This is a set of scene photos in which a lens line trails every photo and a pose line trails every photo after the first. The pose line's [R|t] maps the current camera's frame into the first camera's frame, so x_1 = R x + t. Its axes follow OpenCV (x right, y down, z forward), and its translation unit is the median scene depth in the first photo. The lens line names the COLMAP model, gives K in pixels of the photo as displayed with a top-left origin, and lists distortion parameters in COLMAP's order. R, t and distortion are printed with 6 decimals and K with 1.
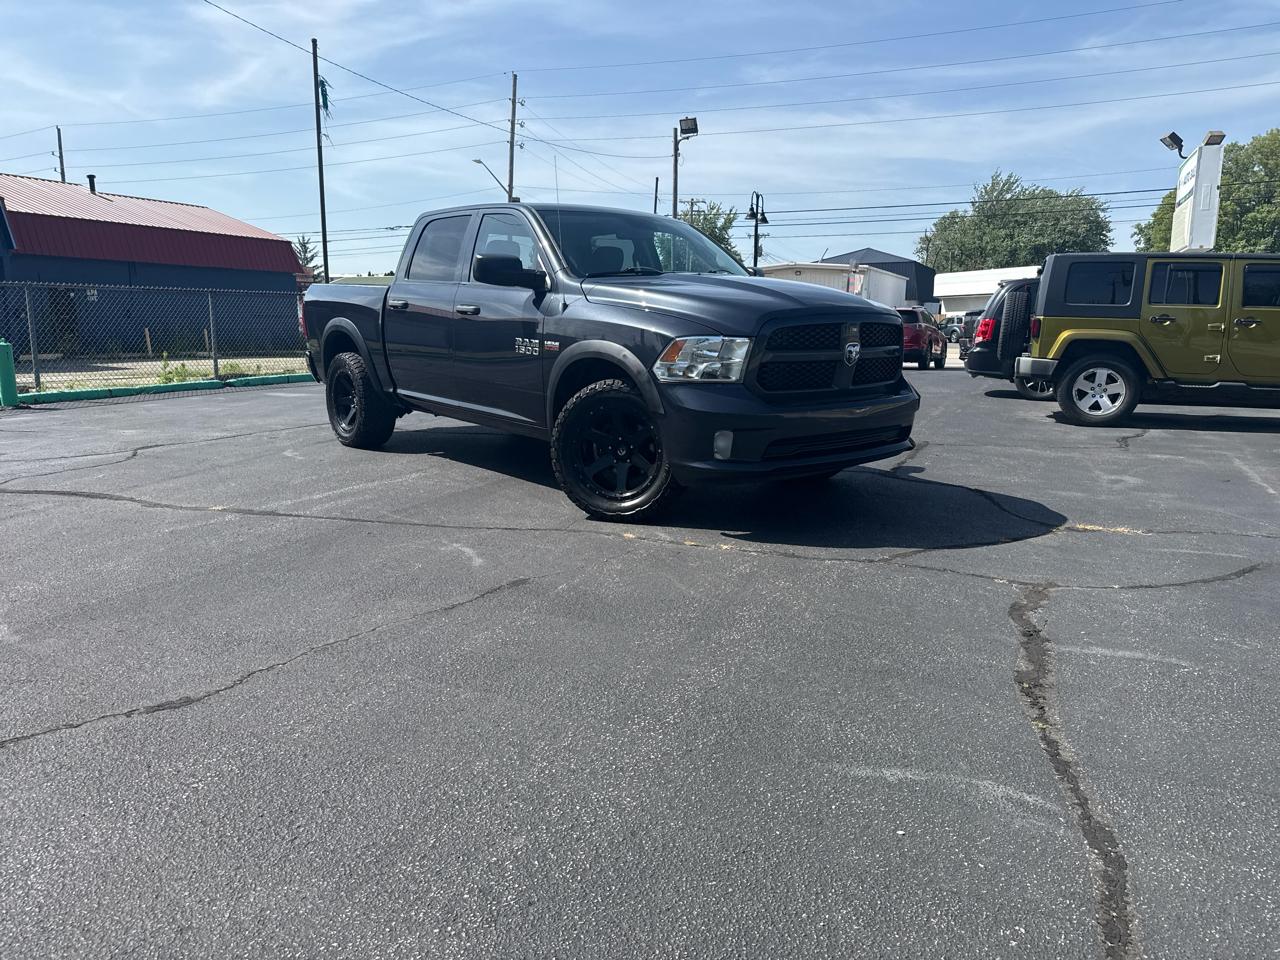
lens RADIAL K [[897.3, 0, 644.6], [0, 897.3, 478.6], [0, 0, 1]] dist [0.057534, -0.079441]
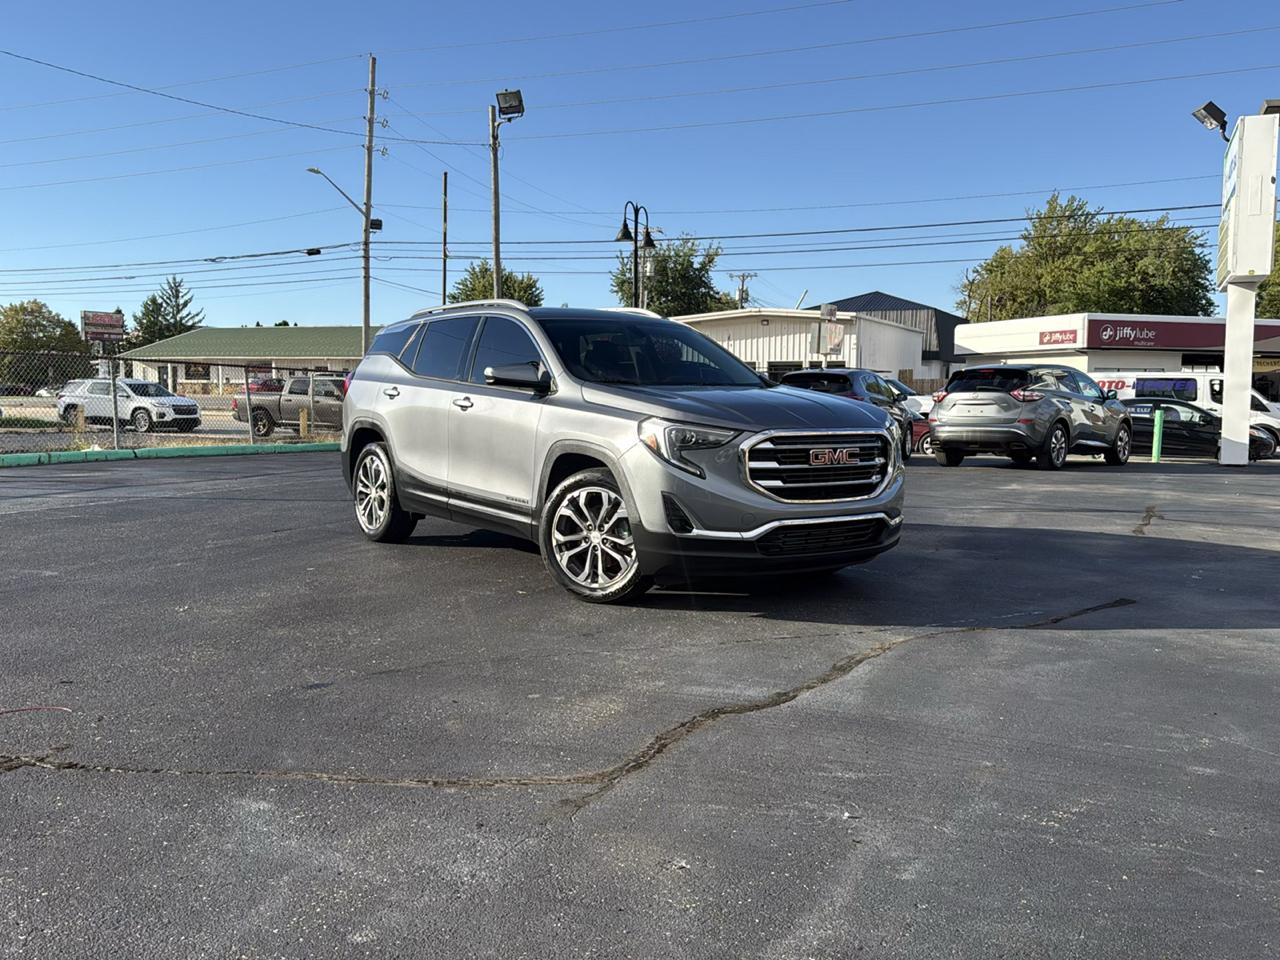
lens RADIAL K [[1135.8, 0, 645.9], [0, 1135.8, 480.8], [0, 0, 1]] dist [0.115586, -0.205218]
pose [[0.999996, 0.002346, -0.001435, 0.152233], [-0.002466, 0.995909, -0.090330, -0.030132], [0.001217, 0.090333, 0.995911, 0.167577]]
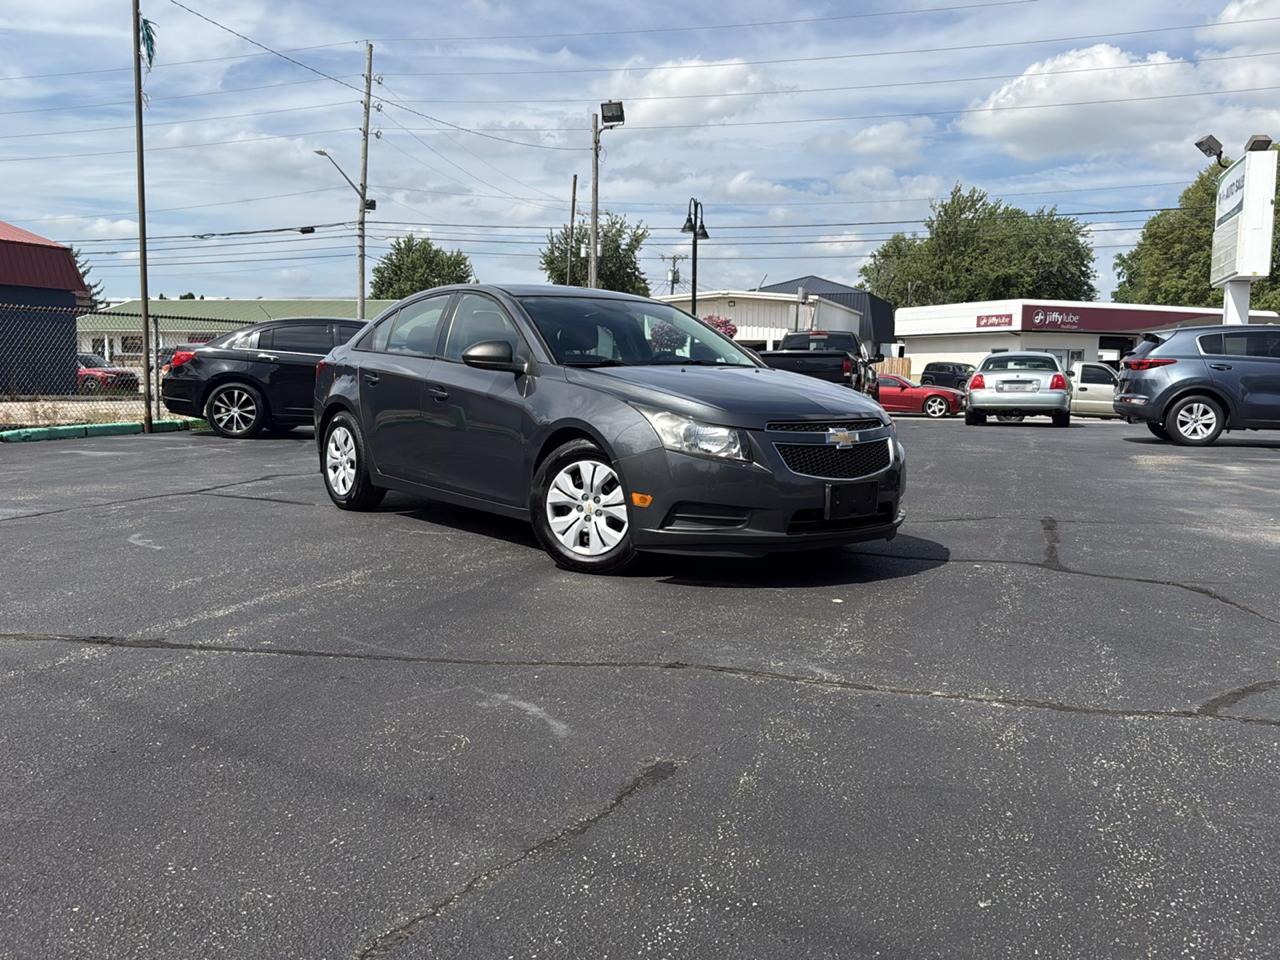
lens RADIAL K [[1135.8, 0, 638.1], [0, 1135.8, 488.8], [0, 0, 1]] dist [0.115586, -0.205218]
pose [[0.994705, -0.001712, 0.102759, -0.031472], [0.008332, 0.997913, -0.064027, -0.002383], [-0.102435, 0.064544, 0.992644, 0.036437]]
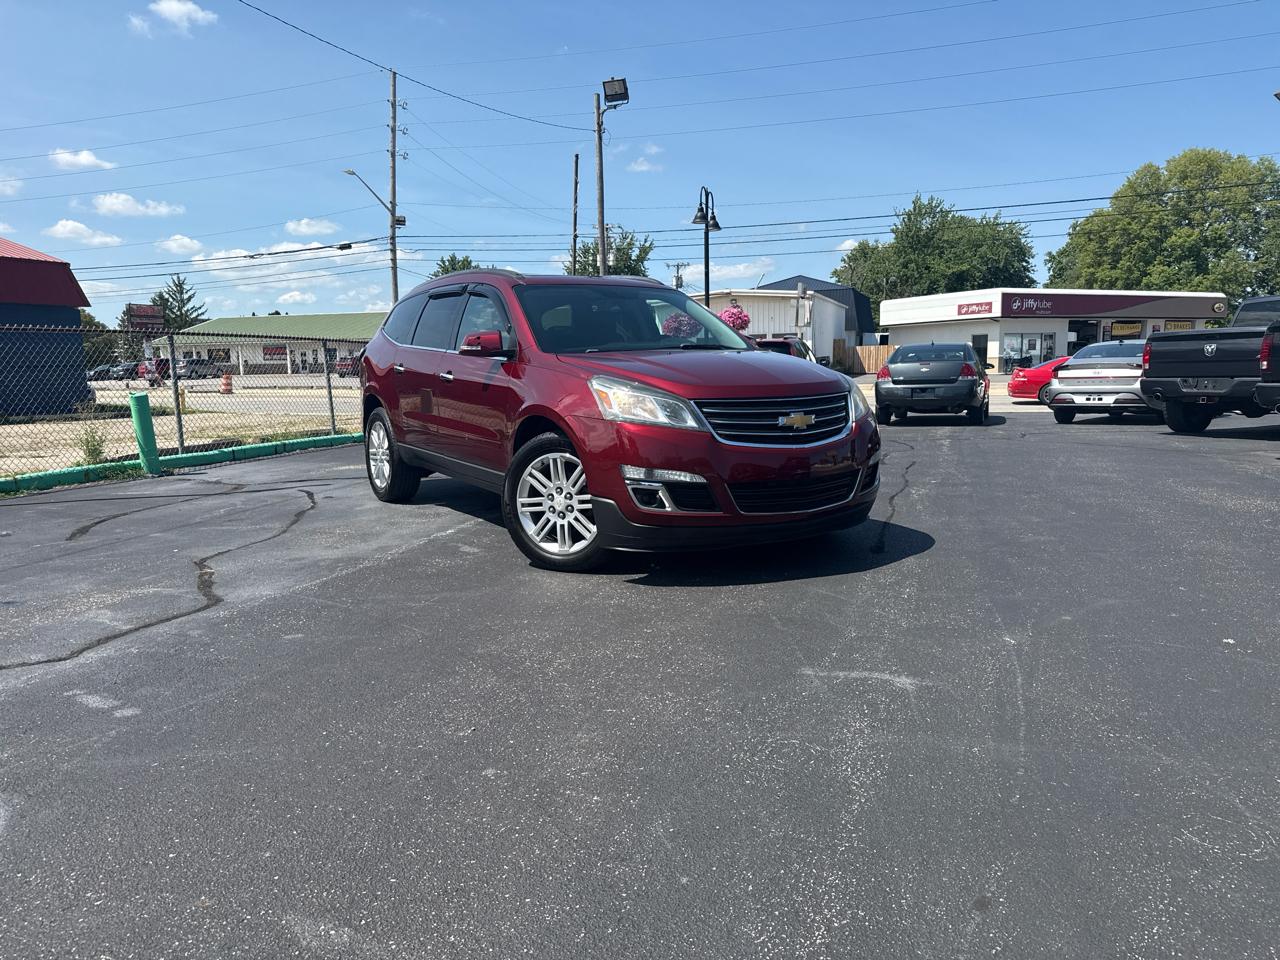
lens RADIAL K [[897.3, 0, 638.9], [0, 897.3, 481.8], [0, 0, 1]] dist [0.057534, -0.079441]
pose [[0.995573, -0.035502, 0.087024, -0.006726], [0.038645, 0.998650, -0.034701, -0.053673], [-0.085674, 0.037911, 0.995602, 0.294400]]
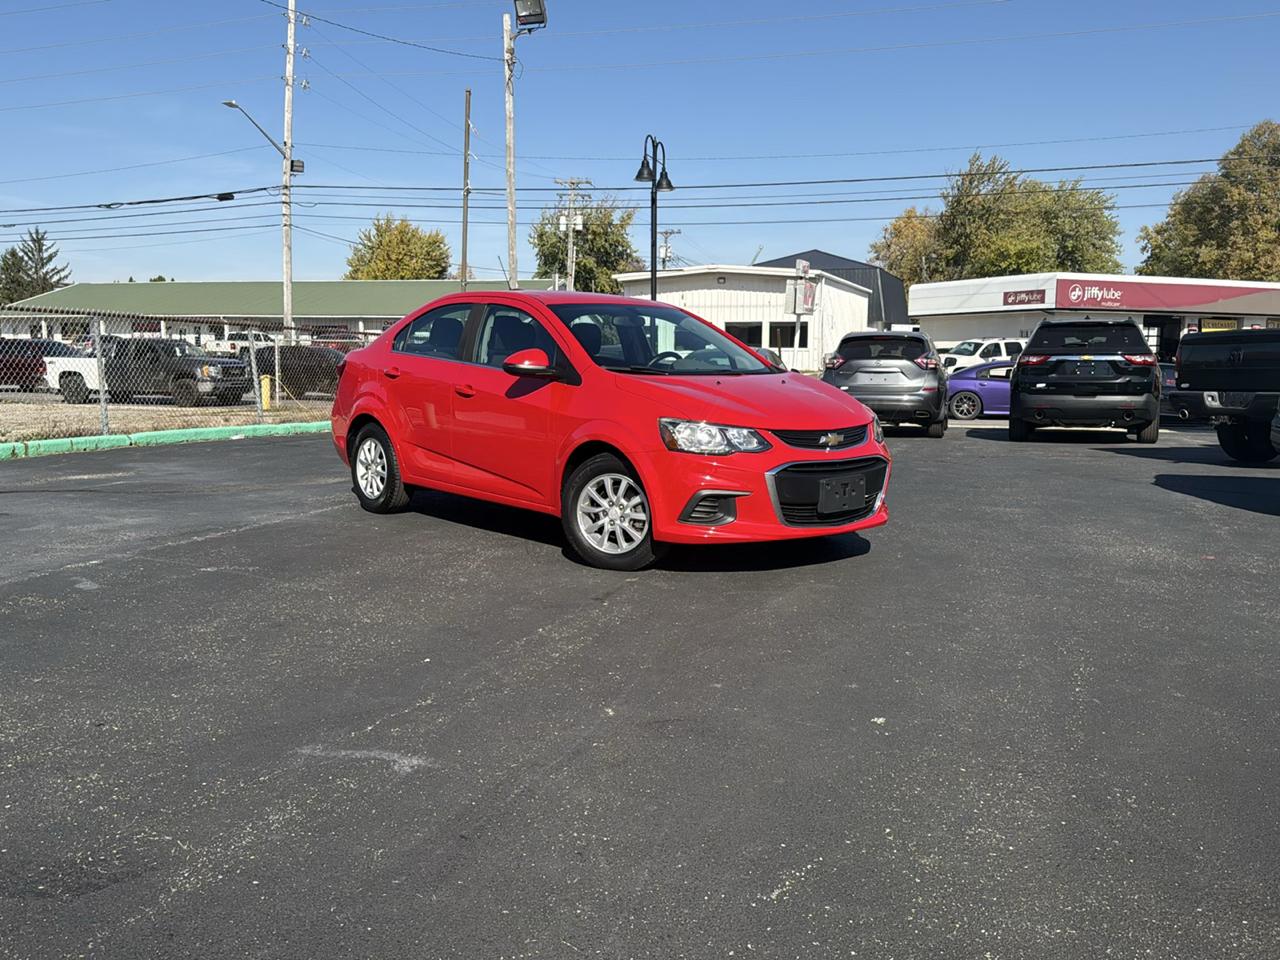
lens RADIAL K [[1135.8, 0, 643.5], [0, 1135.8, 478.6], [0, 0, 1]] dist [0.115586, -0.205218]
pose [[0.995001, -0.008617, 0.099493, 0.045175], [0.014444, 0.998212, -0.057996, -0.052443], [-0.098815, 0.059143, 0.993347, 0.289613]]
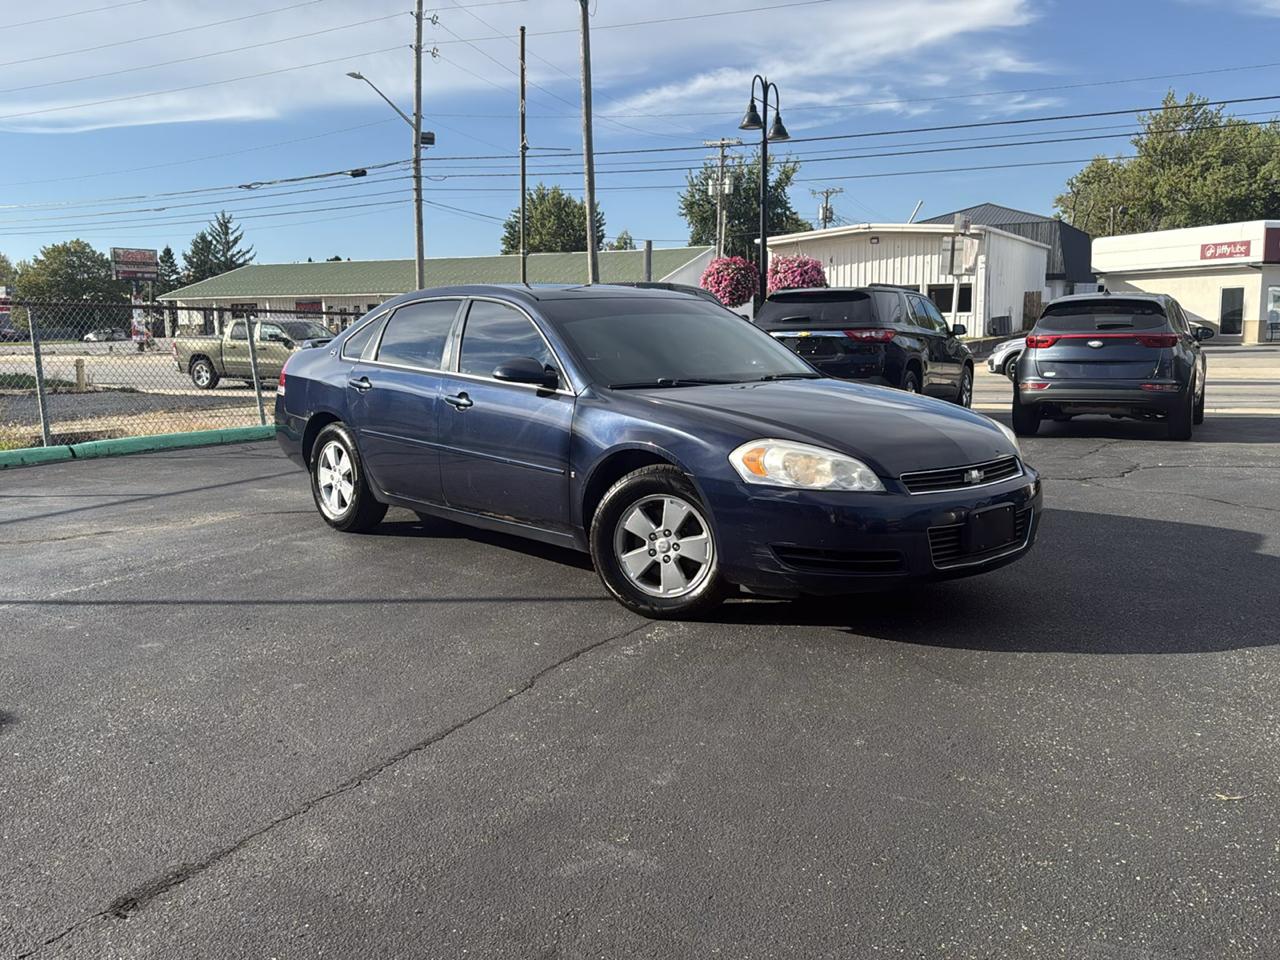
lens RADIAL K [[1135.8, 0, 647.8], [0, 1135.8, 476.2], [0, 0, 1]] dist [0.115586, -0.205218]
pose [[0.998679, -0.012251, -0.049894, 0.099187], [0.010558, 0.999364, -0.034052, -0.073280], [0.050279, 0.033480, 0.998174, 0.383269]]
